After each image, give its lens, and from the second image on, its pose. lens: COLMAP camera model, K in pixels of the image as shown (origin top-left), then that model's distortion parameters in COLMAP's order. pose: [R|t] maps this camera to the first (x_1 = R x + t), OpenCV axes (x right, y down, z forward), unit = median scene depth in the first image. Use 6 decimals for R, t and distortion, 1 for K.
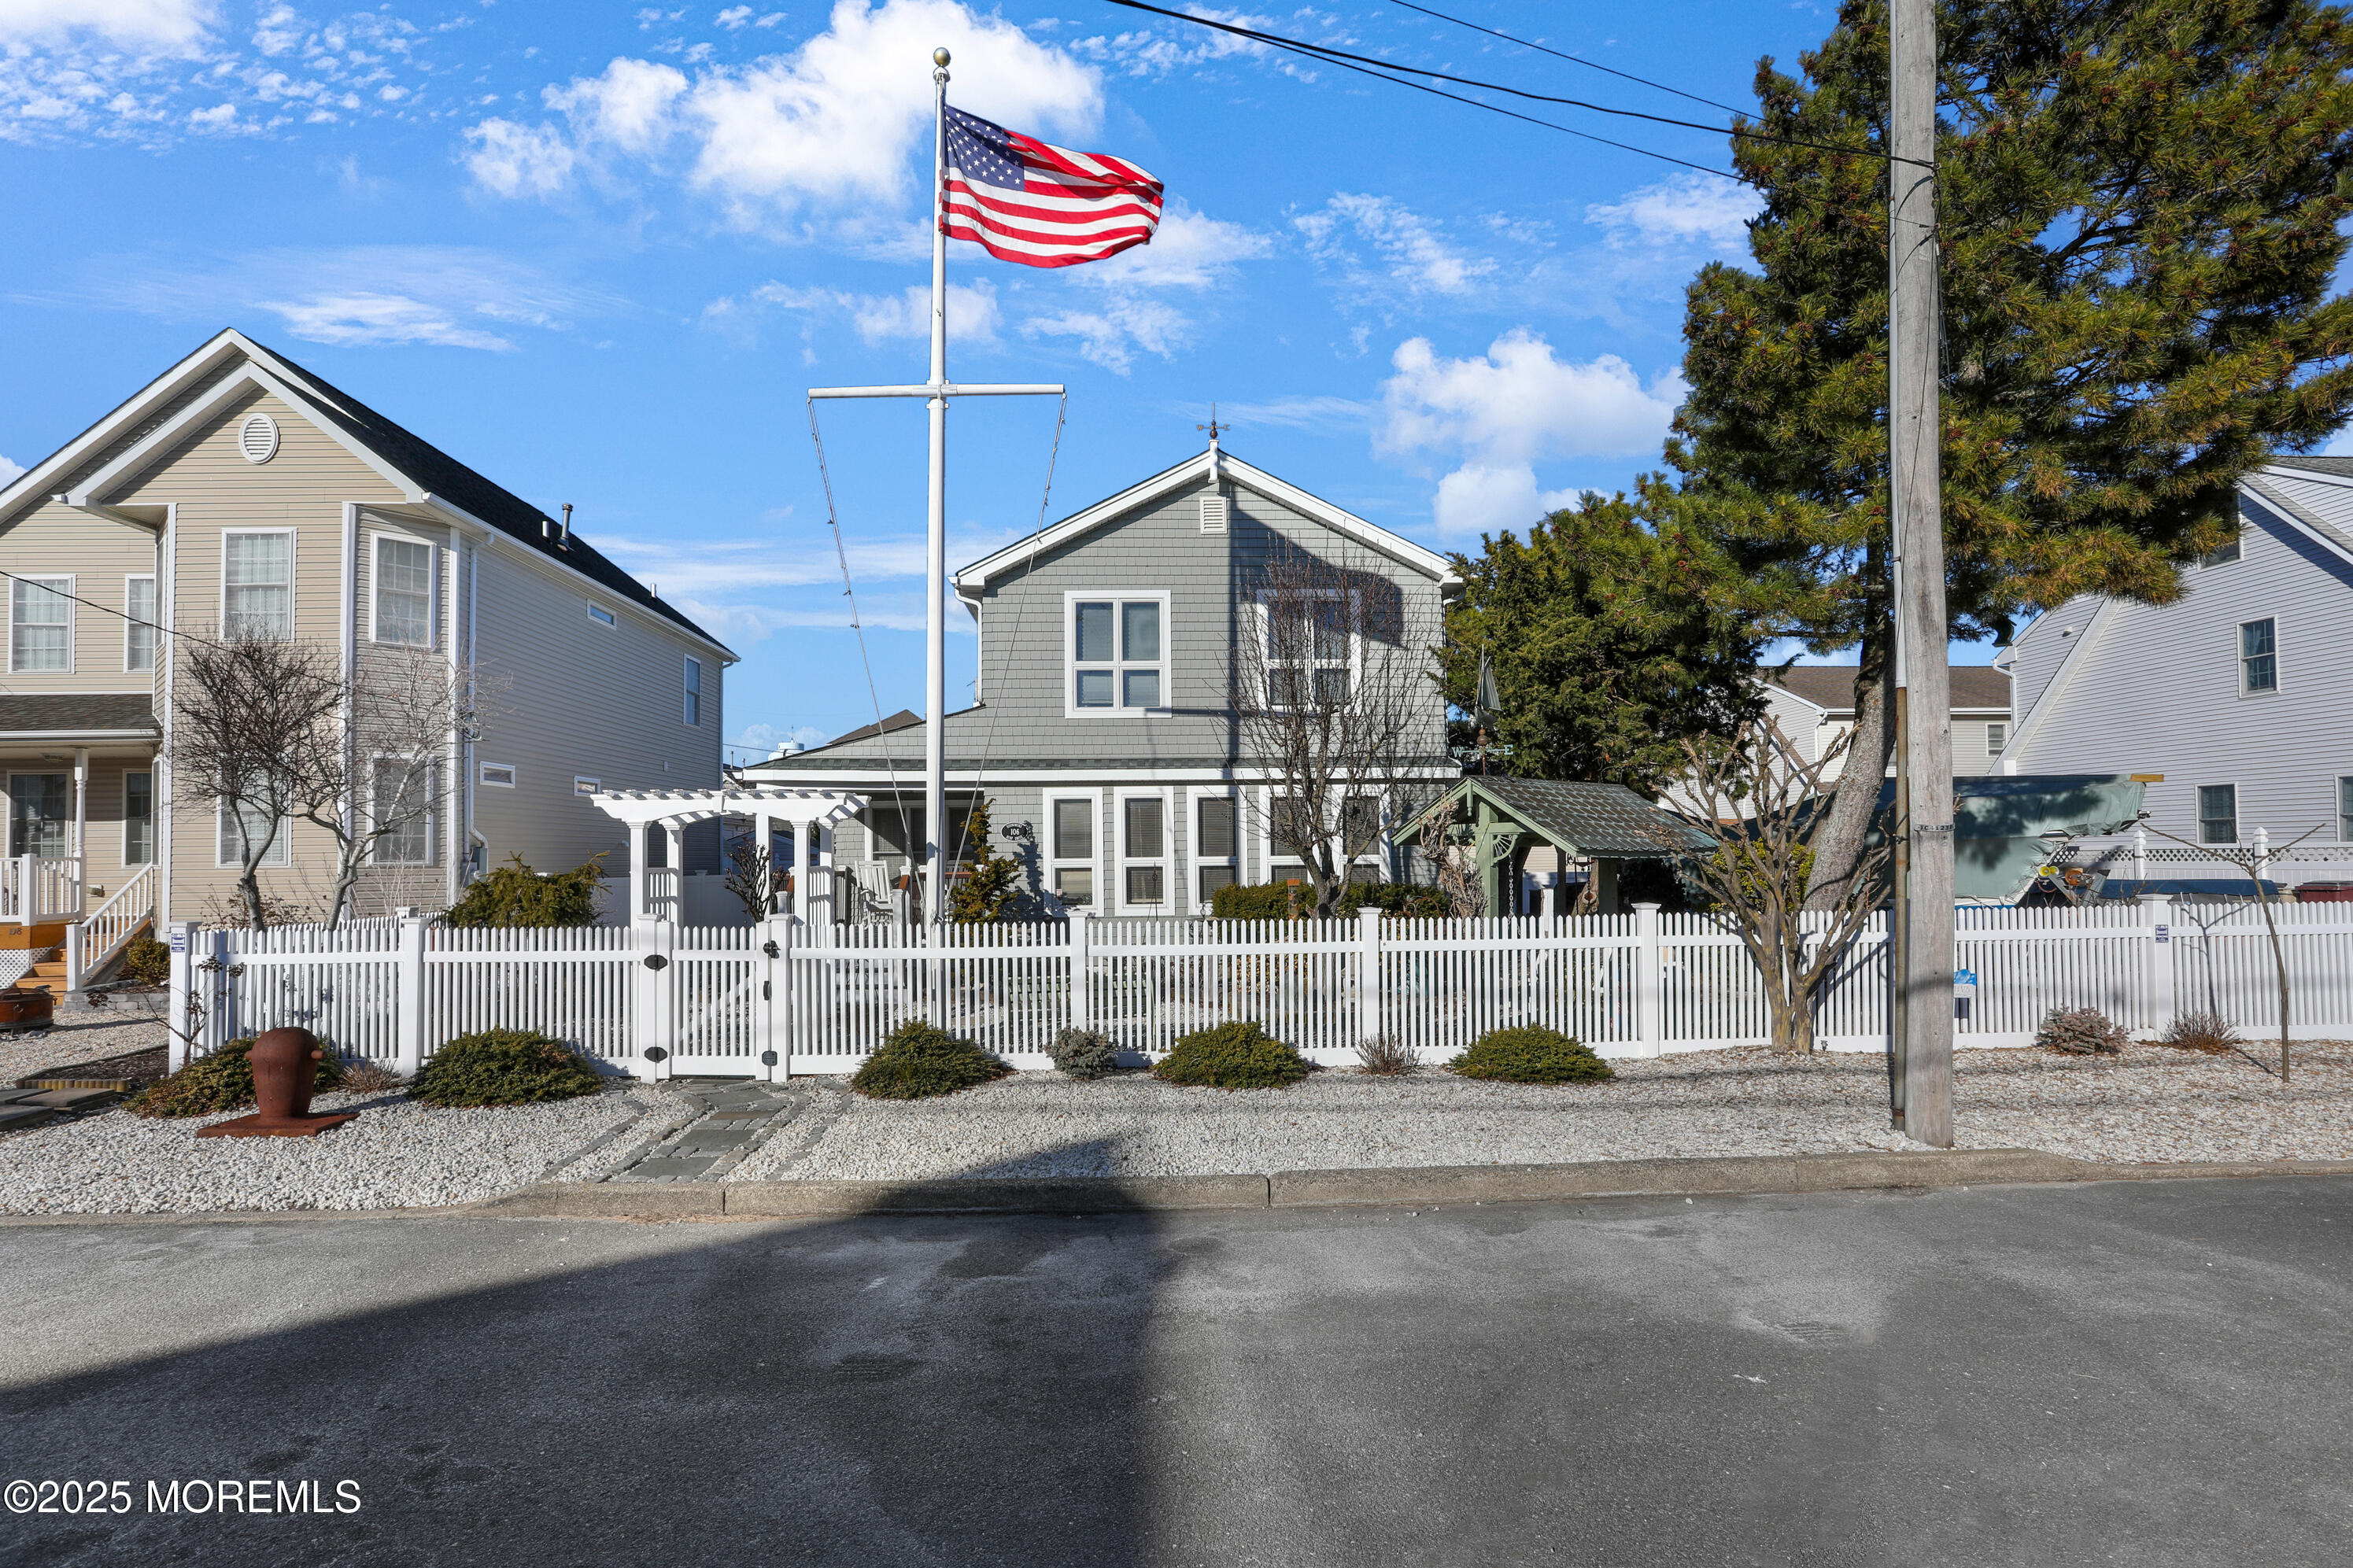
lens RADIAL K [[1202.9, 0, 1166.9], [0, 1202.9, 836.3], [0, 0, 1]] dist [-0.032080, 0.000115]
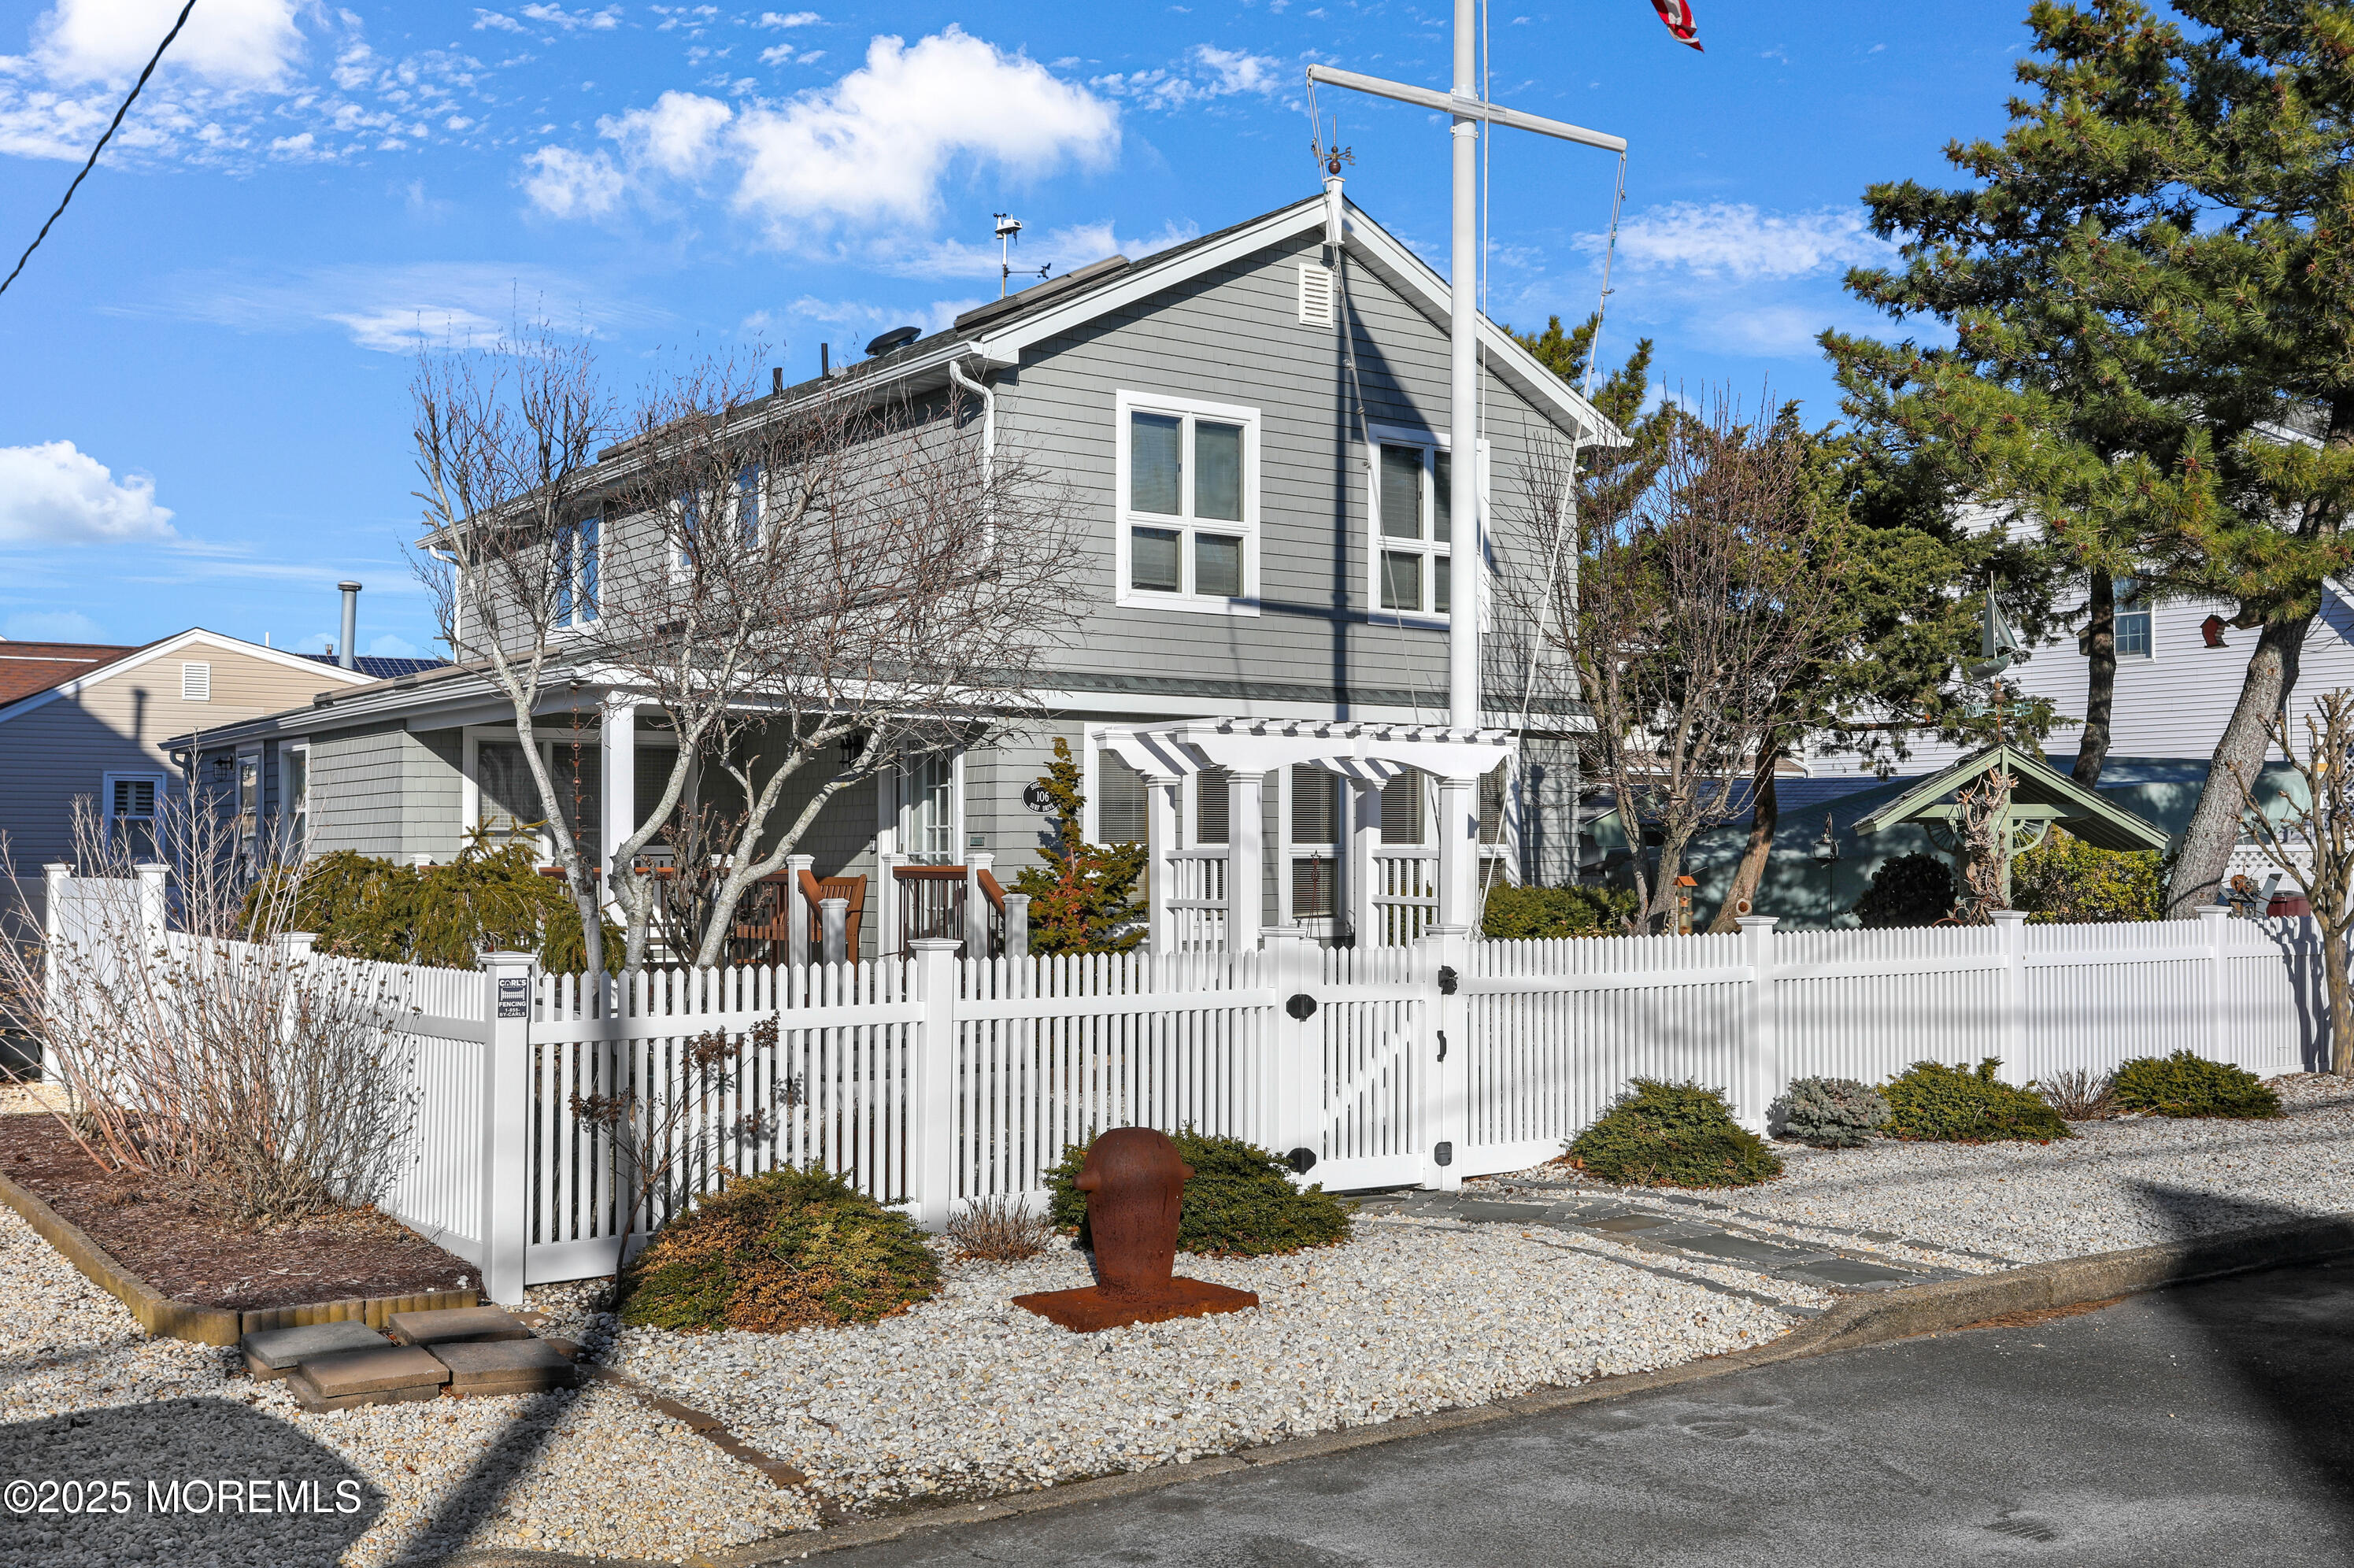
lens RADIAL K [[2341.1, 0, 1183.3], [0, 2341.1, 782.2], [0, 0, 1]] dist [-0.000616, 0.000000]
pose [[0.827167, 0.027627, 0.561277, -0.696789], [-0.019169, 0.999597, -0.020953, 0.011508], [-0.561629, 0.006572, 0.827363, 0.034947]]
